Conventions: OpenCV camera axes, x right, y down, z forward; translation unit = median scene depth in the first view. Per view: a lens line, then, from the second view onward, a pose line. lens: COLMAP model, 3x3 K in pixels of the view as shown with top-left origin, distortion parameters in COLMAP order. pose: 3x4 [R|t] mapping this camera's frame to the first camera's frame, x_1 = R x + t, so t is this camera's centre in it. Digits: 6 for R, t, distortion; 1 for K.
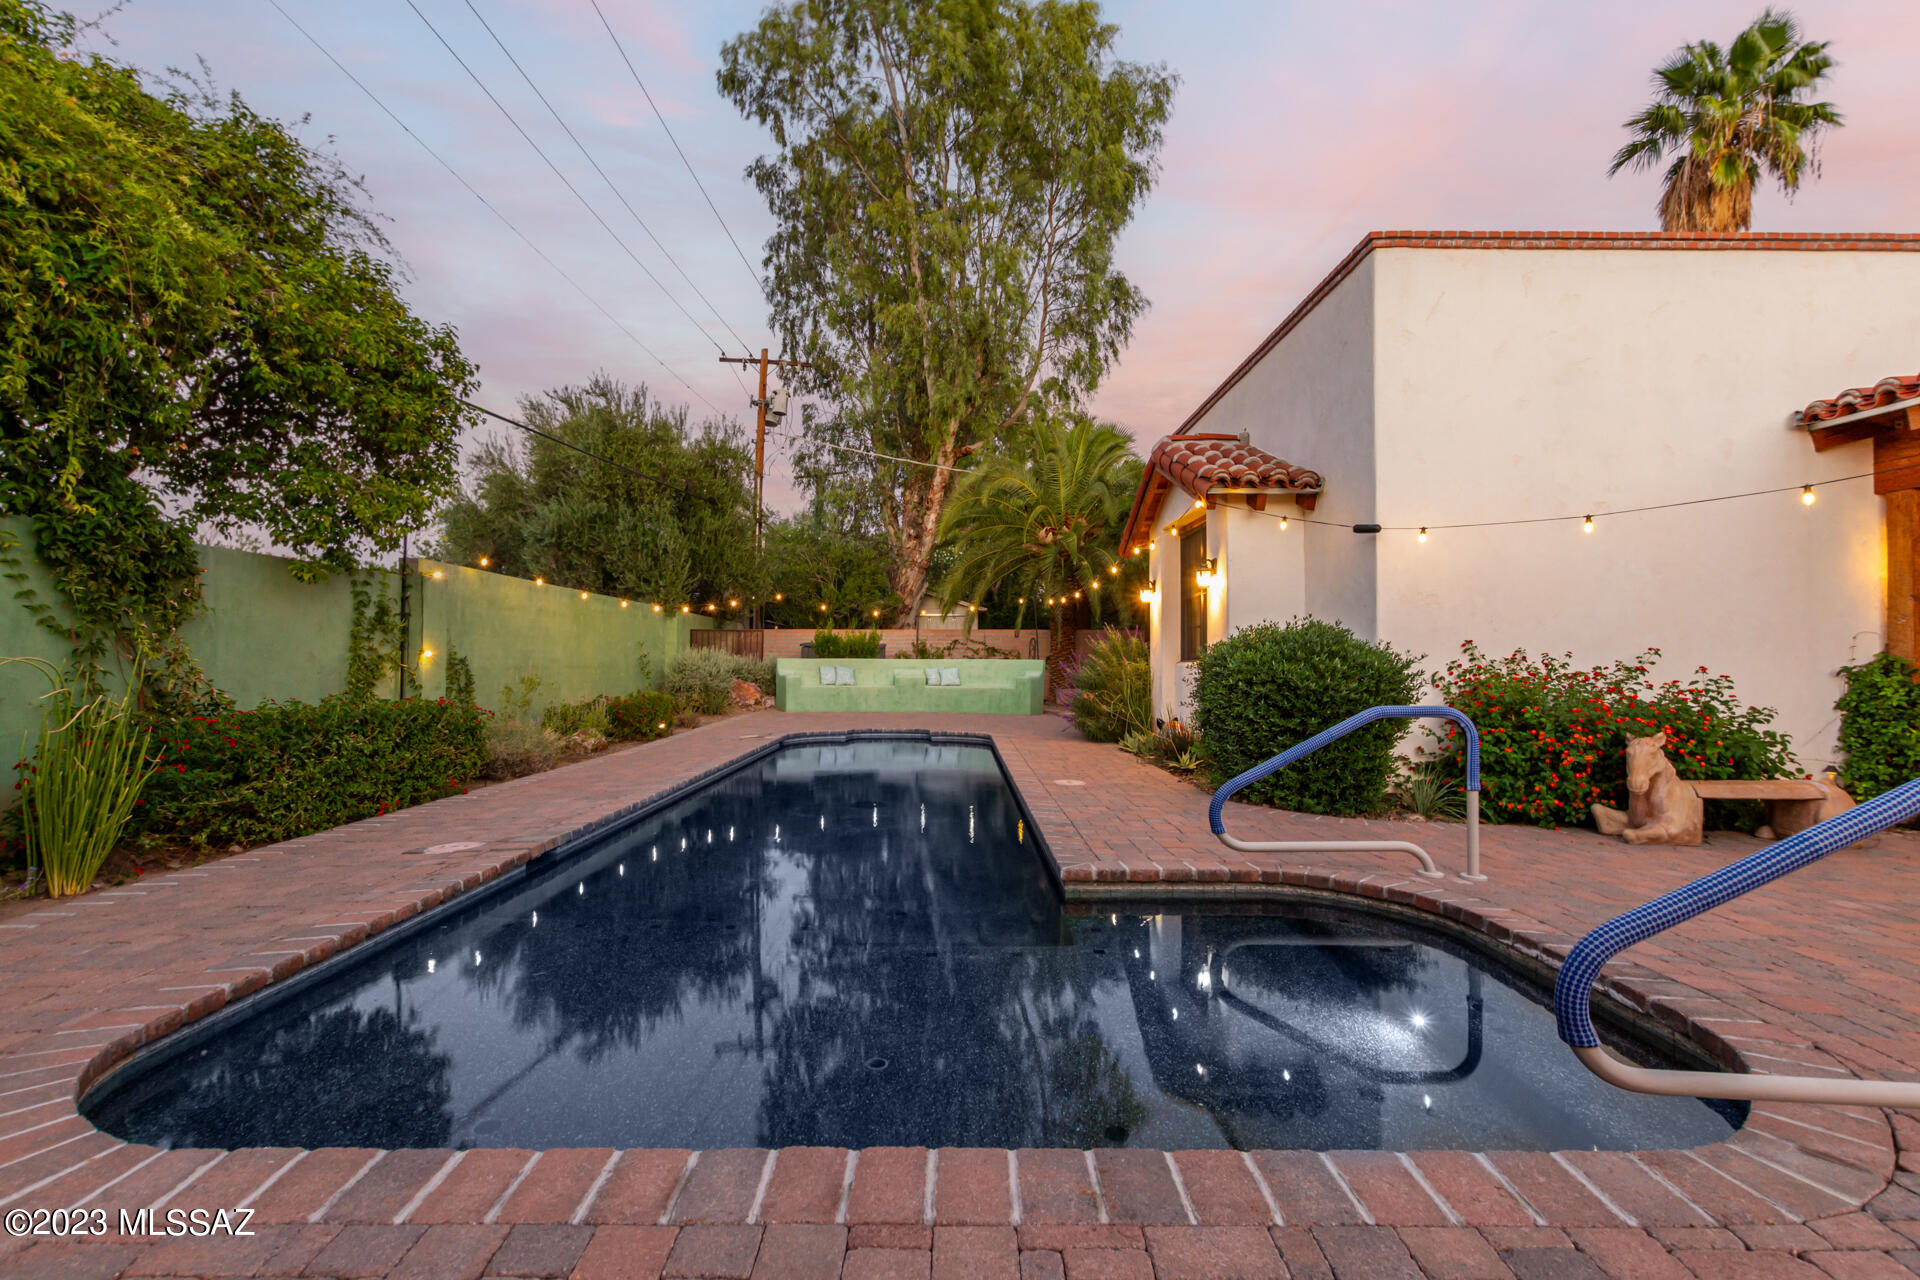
lens RADIAL K [[869.0, 0, 959.7], [0, 869.0, 641.0], [0, 0, 1]] dist [0.010920, -0.000728]
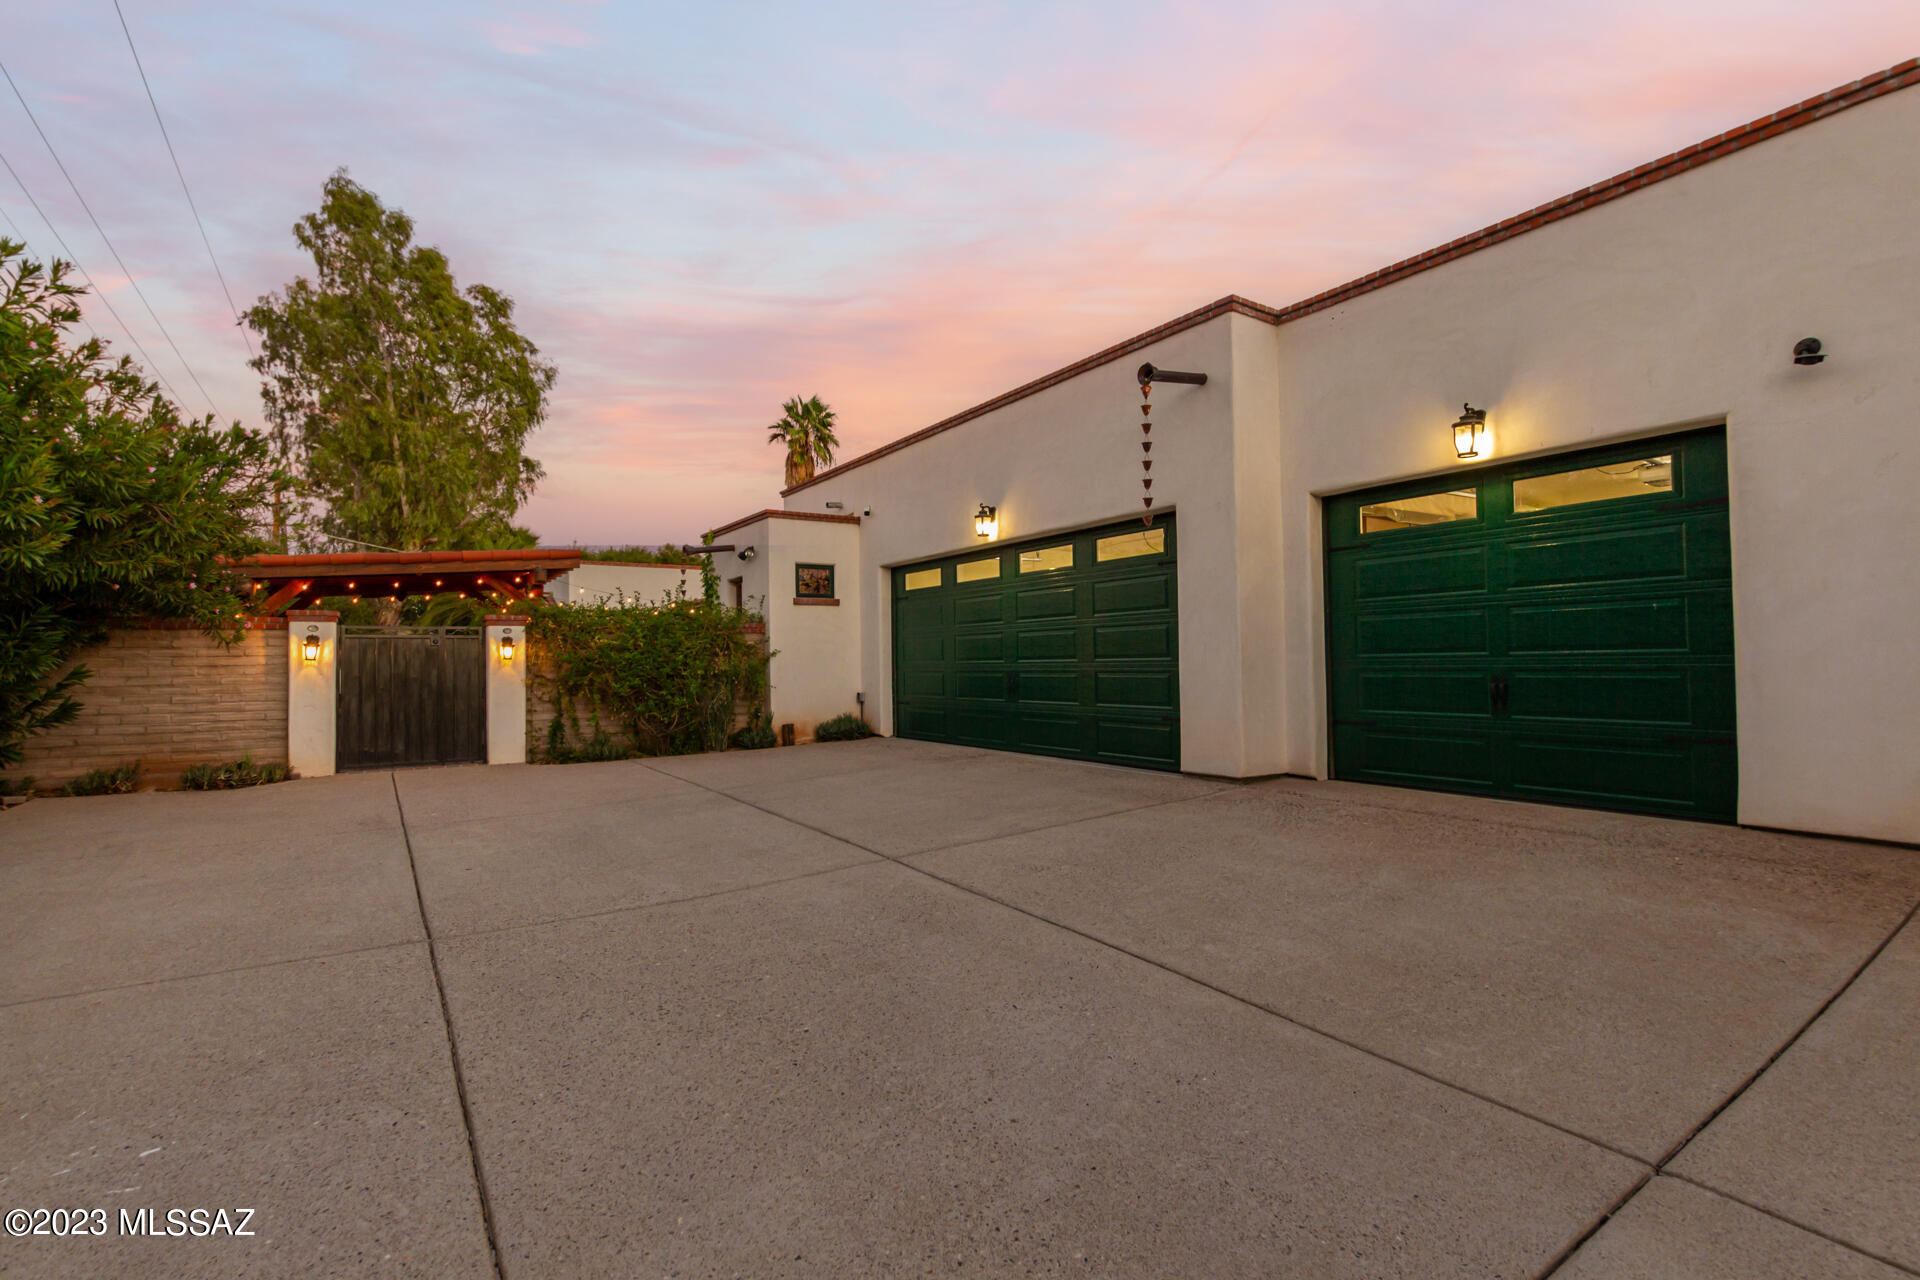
lens RADIAL K [[869.0, 0, 966.2], [0, 869.0, 626.8], [0, 0, 1]] dist [0.010920, -0.000728]
pose [[0.814742, 0.005504, 0.579798, -0.278301], [0.003454, 0.999891, -0.014346, -0.055206], [-0.579814, 0.013691, 0.814634, -2.241223]]
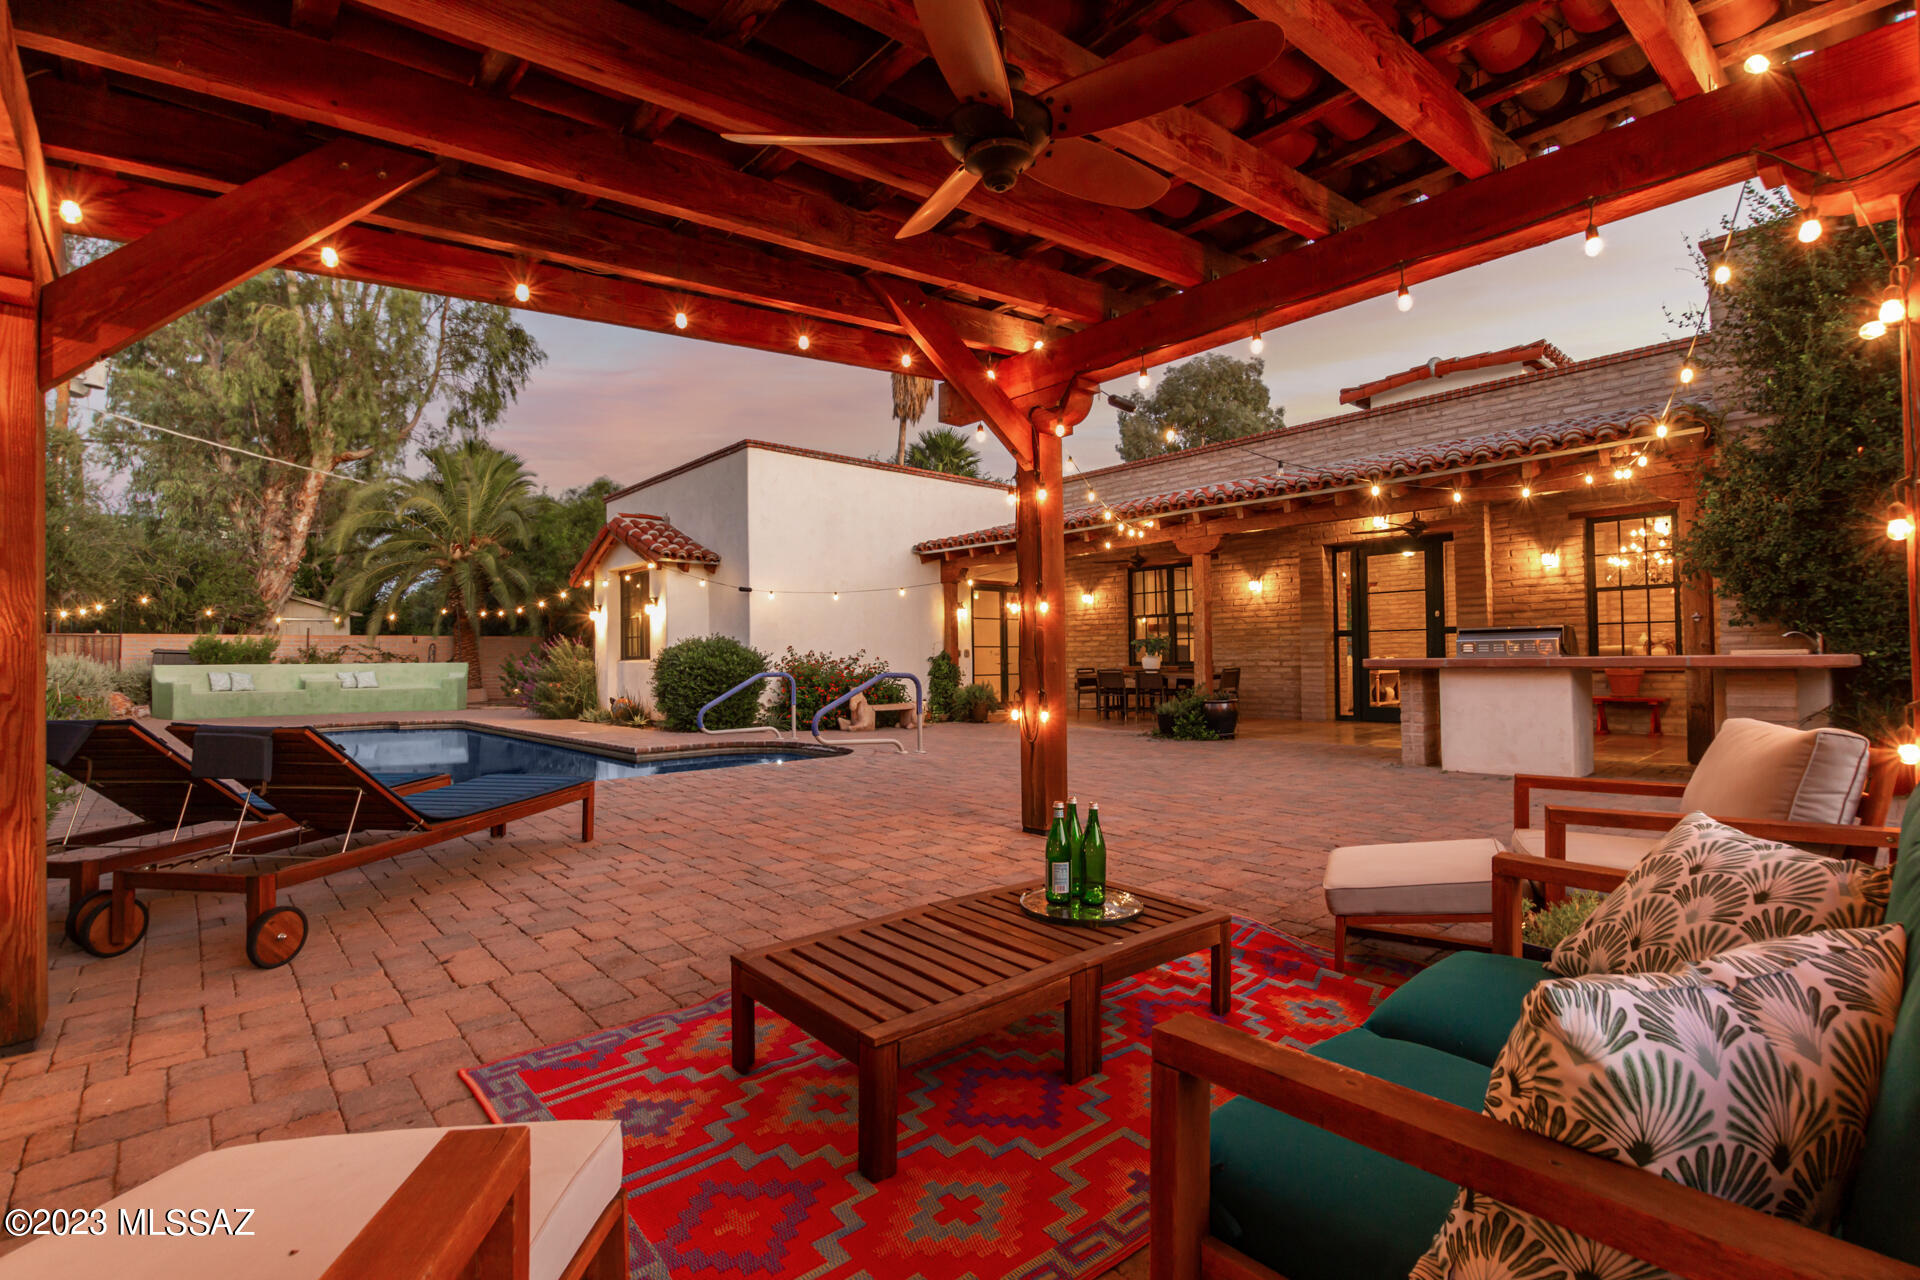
lens RADIAL K [[869.0, 0, 956.4], [0, 869.0, 644.8], [0, 0, 1]] dist [0.010920, -0.000728]
pose [[0.749362, -0.001058, 0.662159, -0.302900], [0.001382, 0.999999, 0.000034, -0.002116], [-0.662159, 0.000889, 0.749363, -0.500452]]
